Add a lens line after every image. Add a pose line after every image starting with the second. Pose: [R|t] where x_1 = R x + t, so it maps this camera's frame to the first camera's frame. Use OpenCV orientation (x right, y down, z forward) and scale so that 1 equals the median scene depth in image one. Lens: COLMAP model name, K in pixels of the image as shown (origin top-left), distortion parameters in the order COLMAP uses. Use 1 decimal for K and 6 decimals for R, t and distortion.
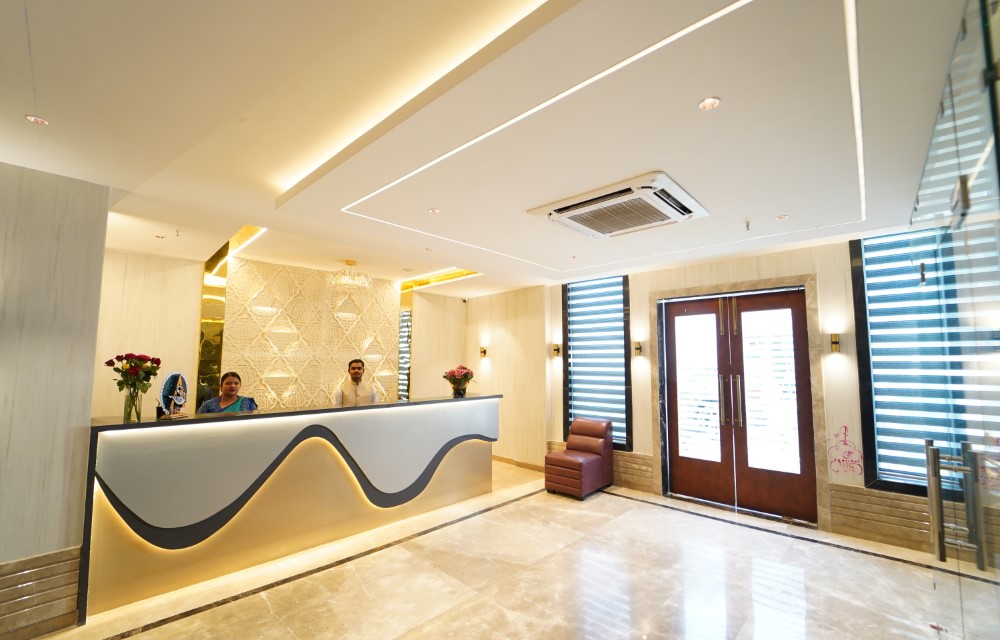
lens RADIAL K [[406.2, 0, 498.1], [0, 406.2, 324.8], [0, 0, 1]] dist [-0.022331, 0.000385]
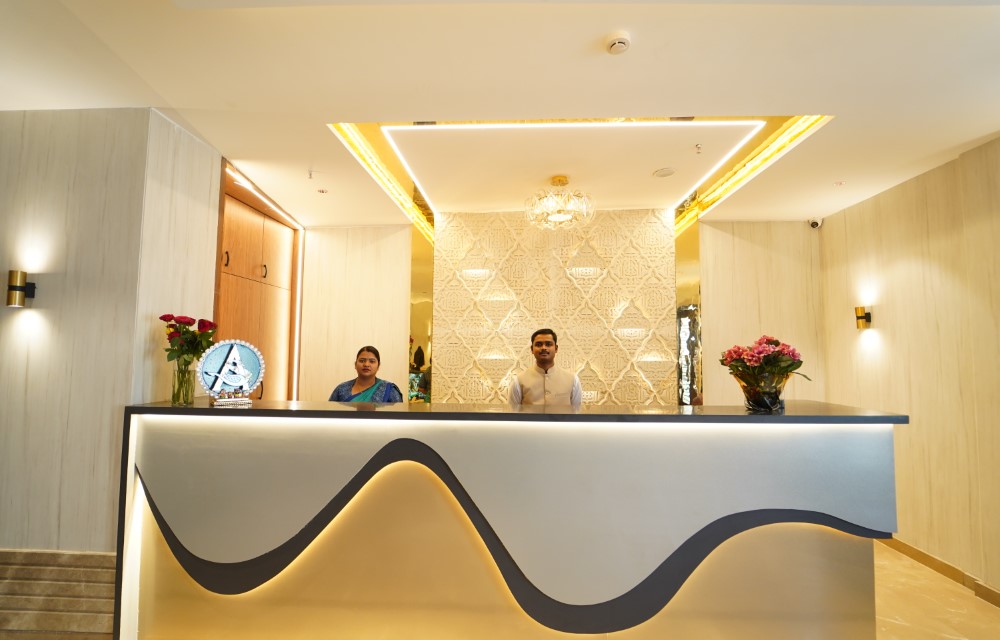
lens RADIAL K [[406.2, 0, 498.1], [0, 406.2, 324.8], [0, 0, 1]] dist [-0.022331, 0.000385]
pose [[0.667022, -0.044689, -0.743697, 0.038665], [0.061358, 0.998104, -0.004944, 0.078964], [0.742507, -0.042334, 0.668499, 0.561149]]
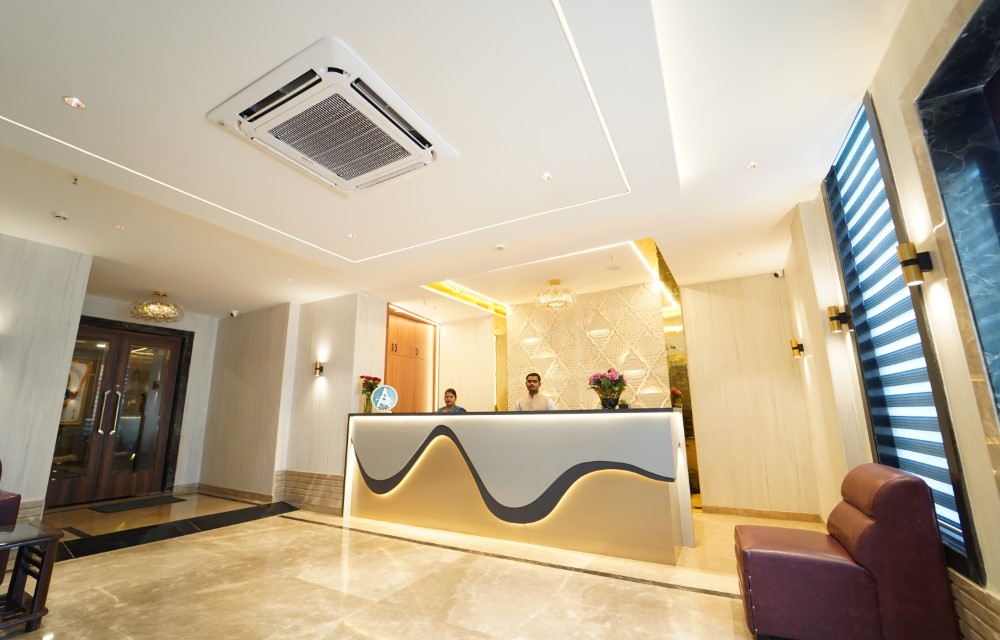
lens RADIAL K [[407.5, 0, 500.0], [0, 407.5, 320.0], [0, 0, 1]] dist [-0.019587, 0.000174]
pose [[0.262055, -0.221398, -0.939313, 0.638139], [0.101391, 0.974258, -0.201348, 0.156787], [0.959712, -0.042474, 0.277758, 0.644514]]
